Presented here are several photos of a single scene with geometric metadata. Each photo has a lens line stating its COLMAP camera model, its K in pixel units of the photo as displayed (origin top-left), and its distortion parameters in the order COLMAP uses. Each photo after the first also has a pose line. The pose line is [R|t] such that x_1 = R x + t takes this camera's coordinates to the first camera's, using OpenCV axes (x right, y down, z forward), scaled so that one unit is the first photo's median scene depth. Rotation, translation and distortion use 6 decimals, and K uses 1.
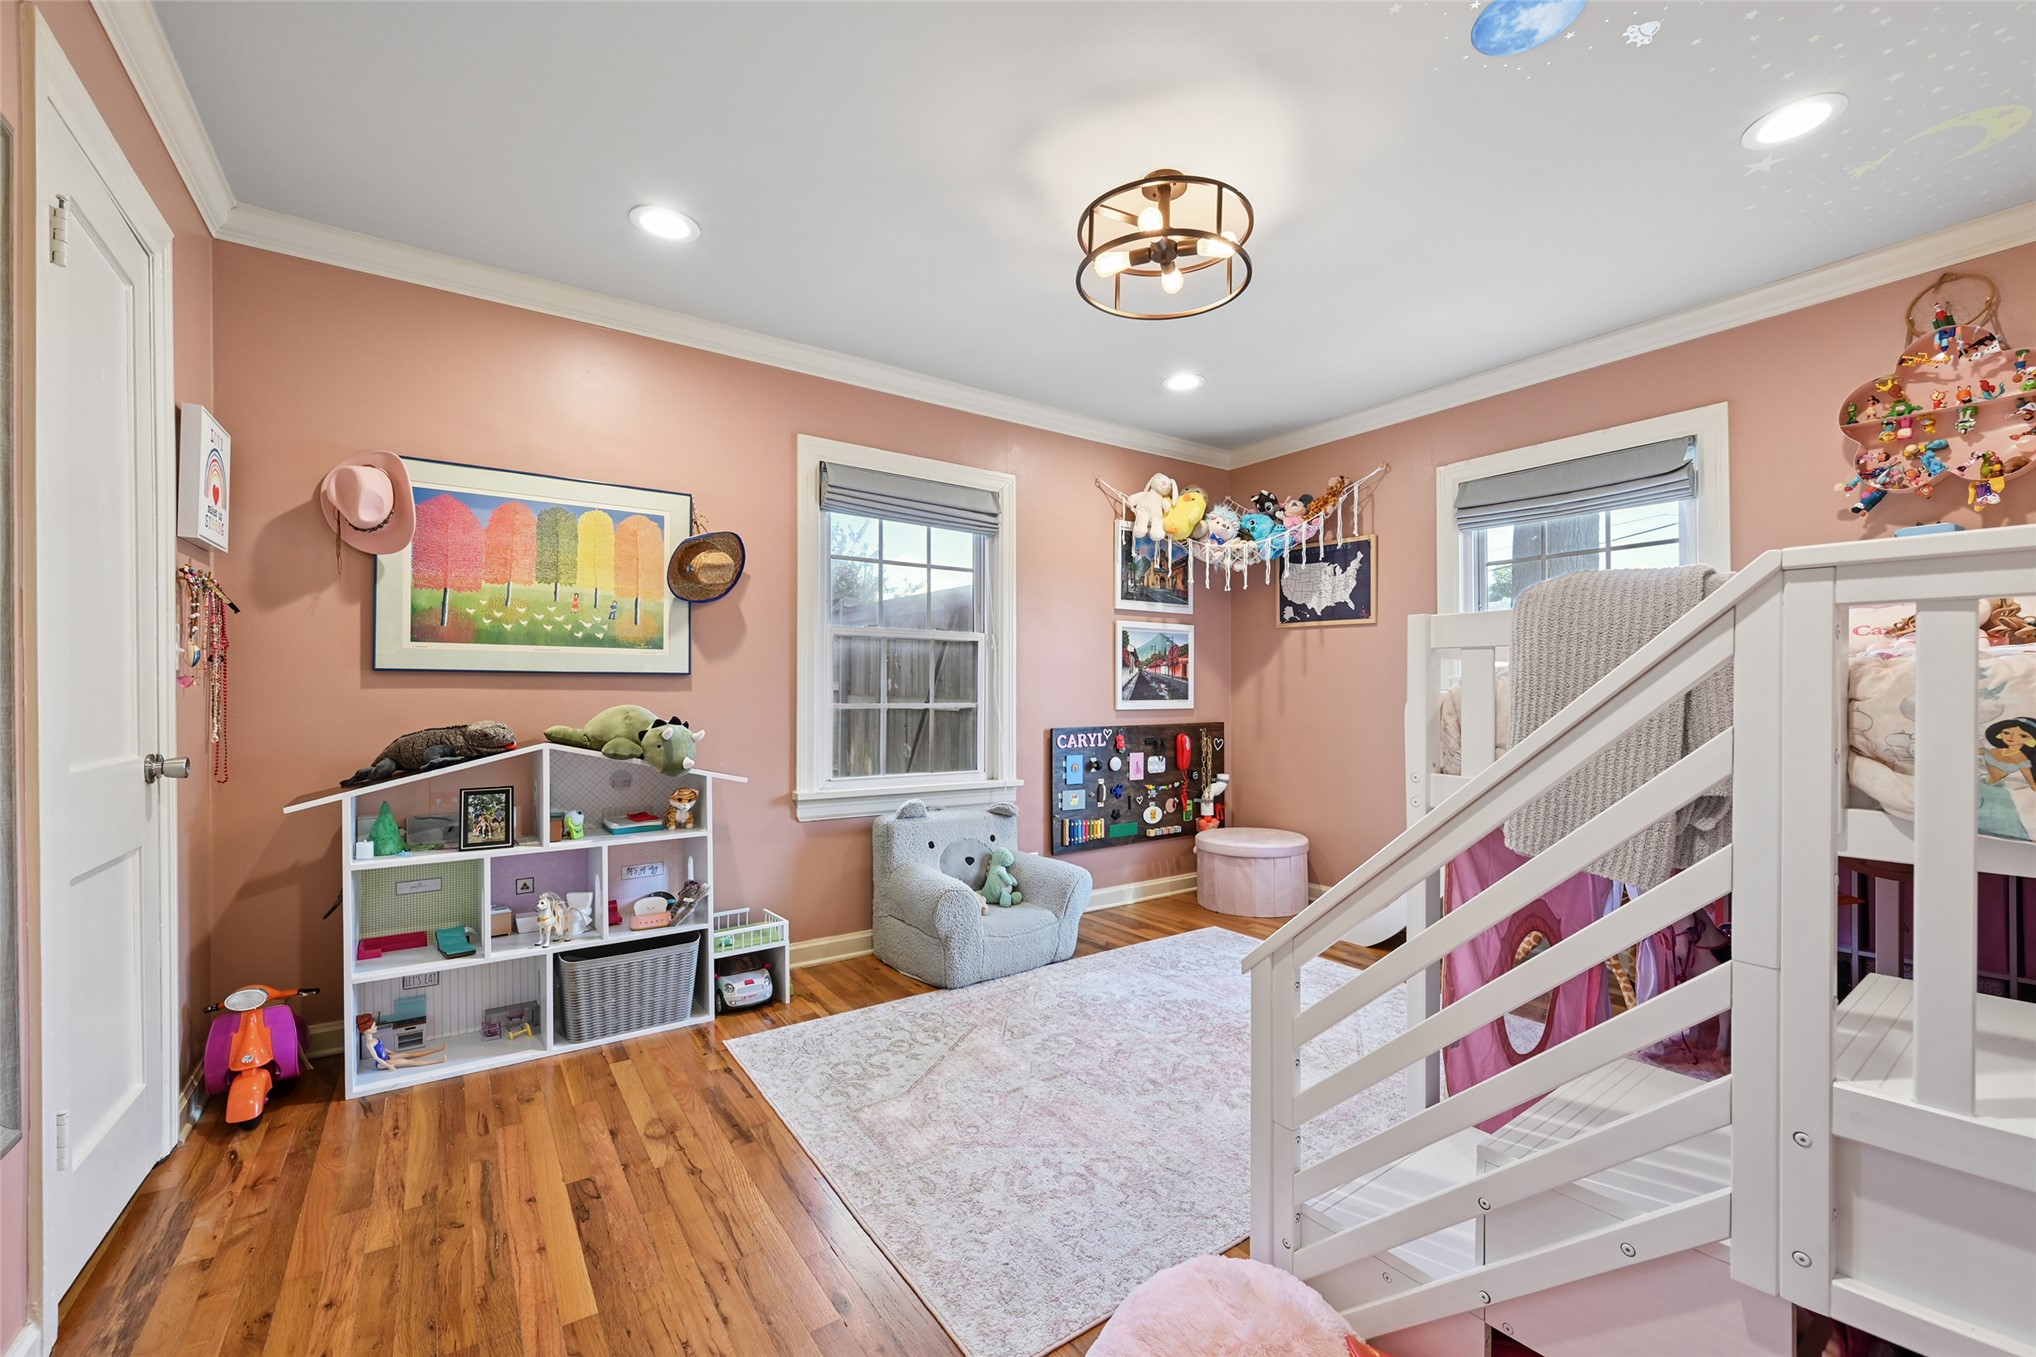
lens RADIAL K [[819.9, 0, 1042.4], [0, 819.9, 690.7], [0, 0, 1]] dist [-0.000997, 0.000660]
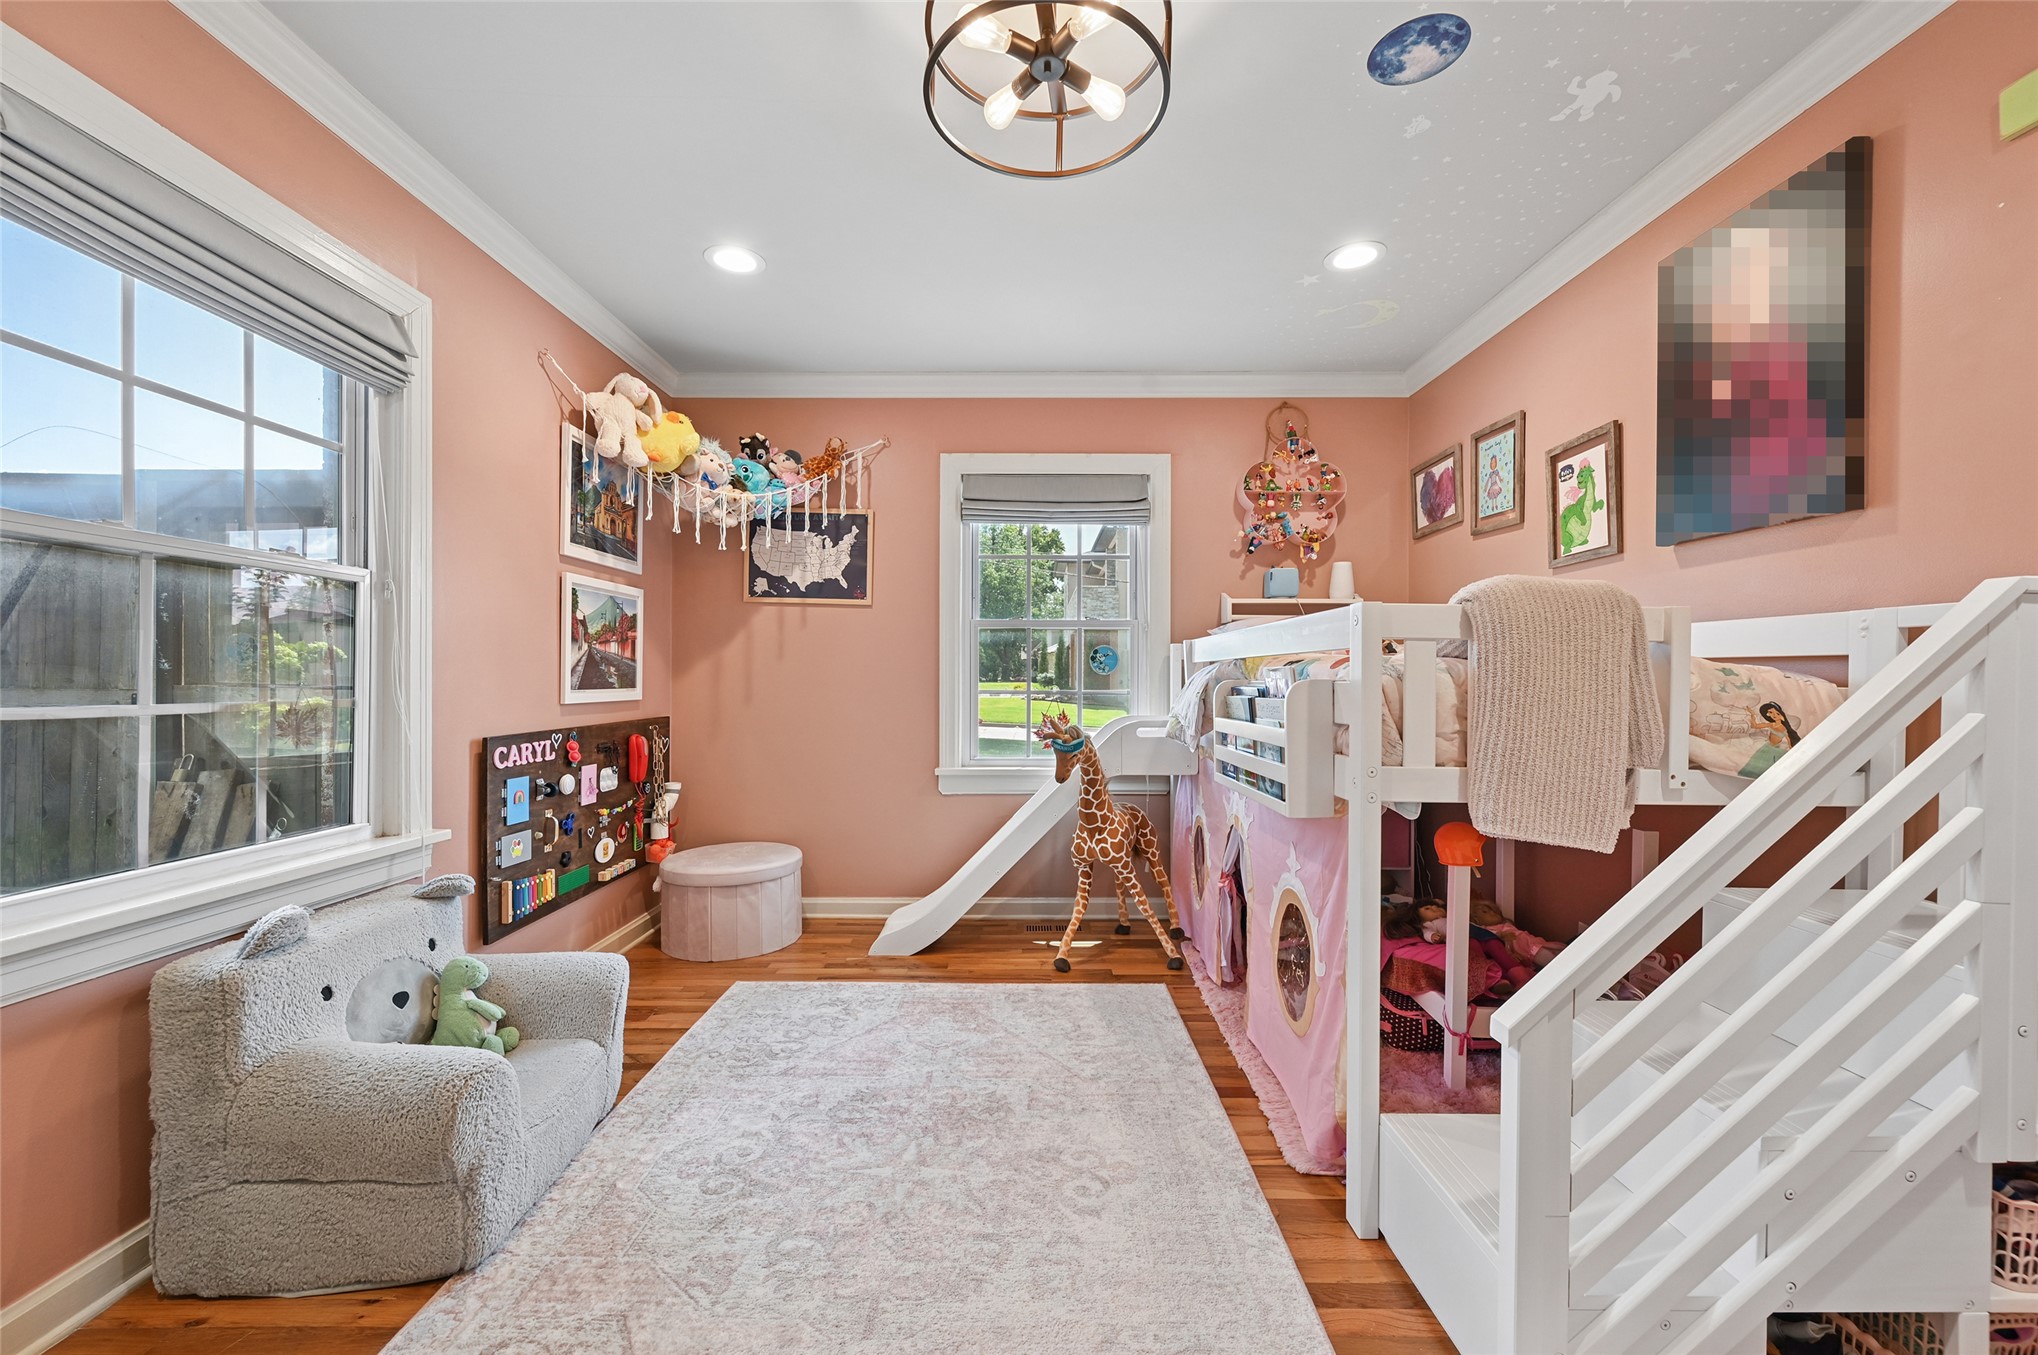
lens RADIAL K [[798.6, 0, 1019.0], [0, 798.6, 677.5], [0, 0, 1]] dist [0.002378, 0.000532]
pose [[0.598676, 0.003196, 0.800985, -0.216639], [-0.006396, 0.999979, 0.000791, -0.001628], [-0.800965, -0.005597, 0.598684, 0.310054]]
